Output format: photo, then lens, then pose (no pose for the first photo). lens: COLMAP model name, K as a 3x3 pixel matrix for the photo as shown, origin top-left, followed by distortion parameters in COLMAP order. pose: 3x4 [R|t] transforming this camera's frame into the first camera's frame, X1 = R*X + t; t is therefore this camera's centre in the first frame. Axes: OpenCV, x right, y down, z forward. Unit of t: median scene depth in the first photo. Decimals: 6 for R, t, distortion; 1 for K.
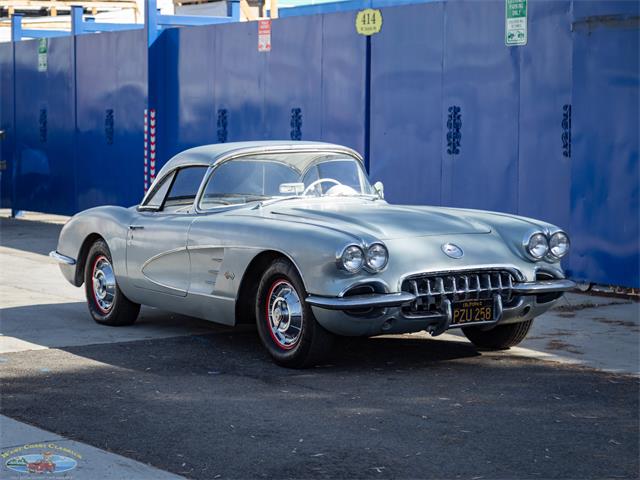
lens RADIAL K [[2265.9, 0, 320.0], [0, 2265.9, 240.0], [0, 0, 1]] dist [0.168787, -3.032766]
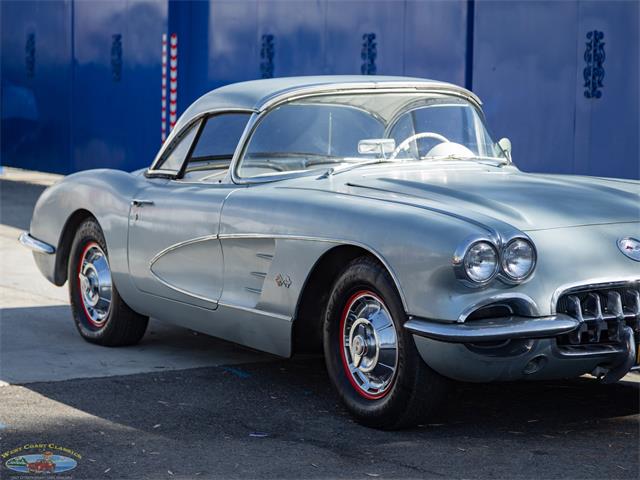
lens RADIAL K [[2265.9, 0, 320.0], [0, 2265.9, 240.0], [0, 0, 1]] dist [0.168787, -3.032766]
pose [[0.999854, 0.010841, -0.013233, -0.019725], [-0.010512, 0.999641, 0.024655, -0.011588], [0.013496, -0.024513, 0.999608, 0.330381]]
